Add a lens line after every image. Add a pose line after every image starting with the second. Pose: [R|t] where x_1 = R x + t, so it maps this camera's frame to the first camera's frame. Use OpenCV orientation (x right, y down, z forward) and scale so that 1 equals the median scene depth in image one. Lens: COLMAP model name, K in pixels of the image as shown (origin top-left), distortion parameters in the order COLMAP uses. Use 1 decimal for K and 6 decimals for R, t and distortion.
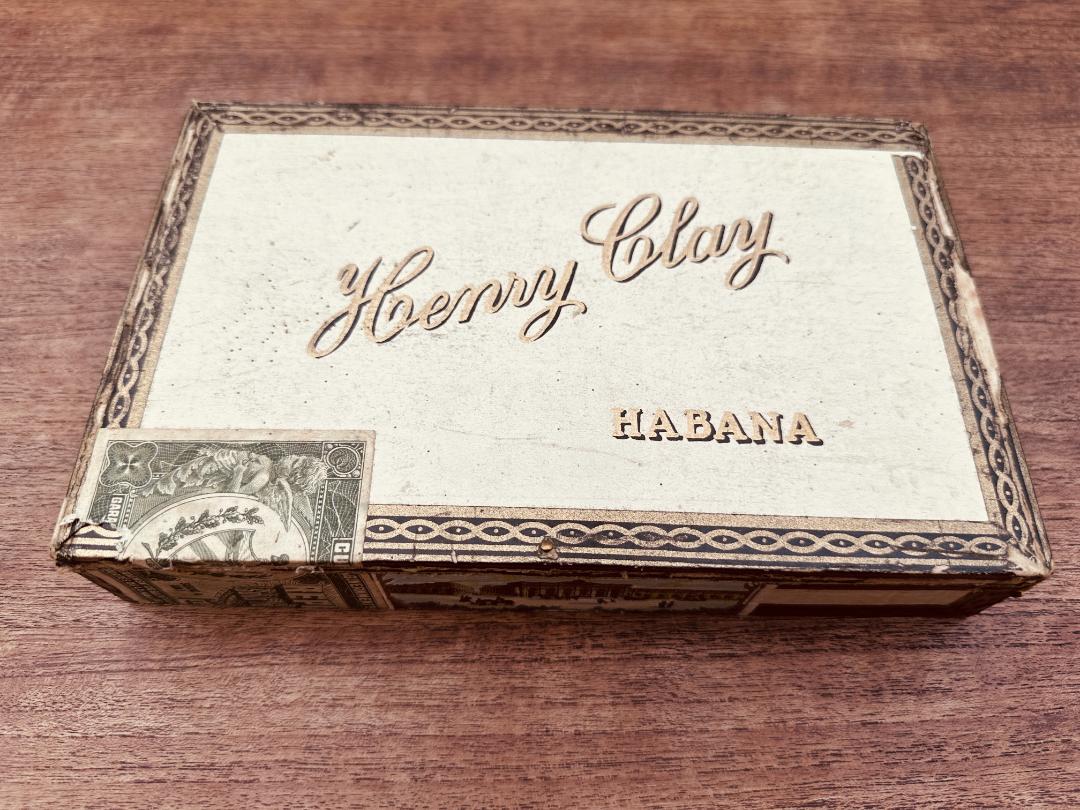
lens RADIAL K [[768.2, 0, 540.0], [0, 768.2, 405.0], [0, 0, 1]] dist [0.065930, -0.156070]
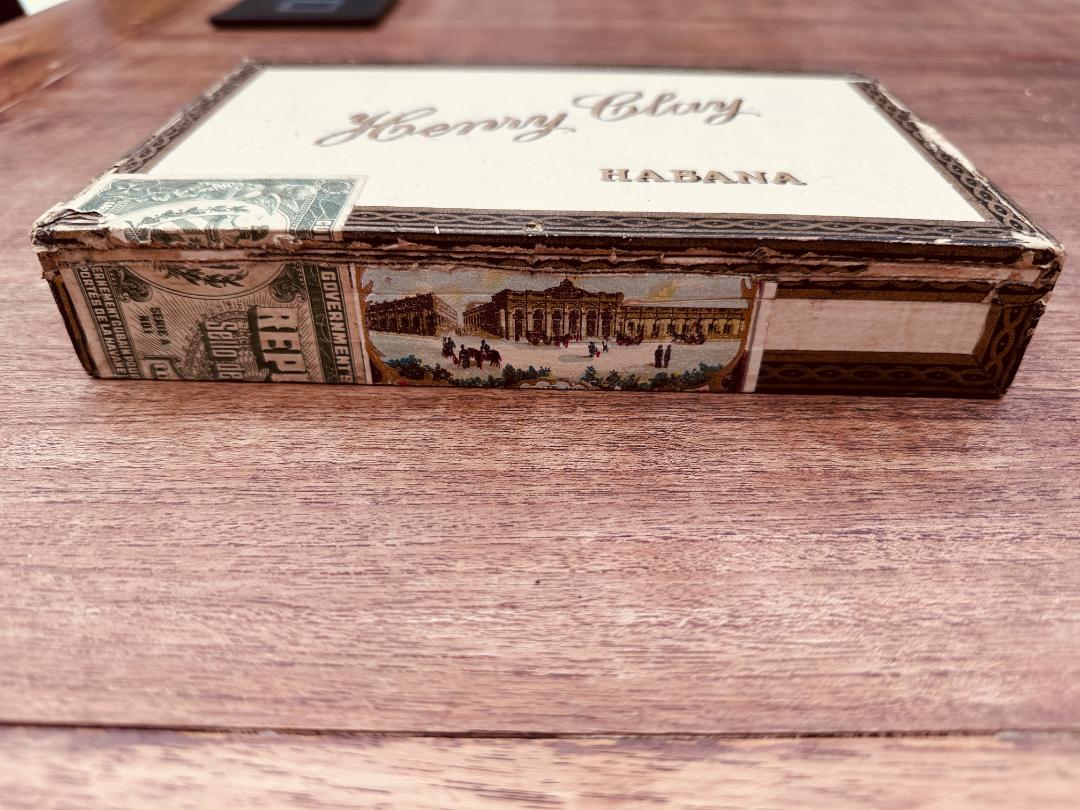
lens RADIAL K [[768.2, 0, 540.0], [0, 768.2, 405.0], [0, 0, 1]] dist [0.065930, -0.156070]
pose [[0.999821, -0.000272, -0.018893, 0.033570], [-0.007662, 0.908153, -0.418568, 0.720276], [0.017271, 0.418639, 0.907989, 0.185459]]
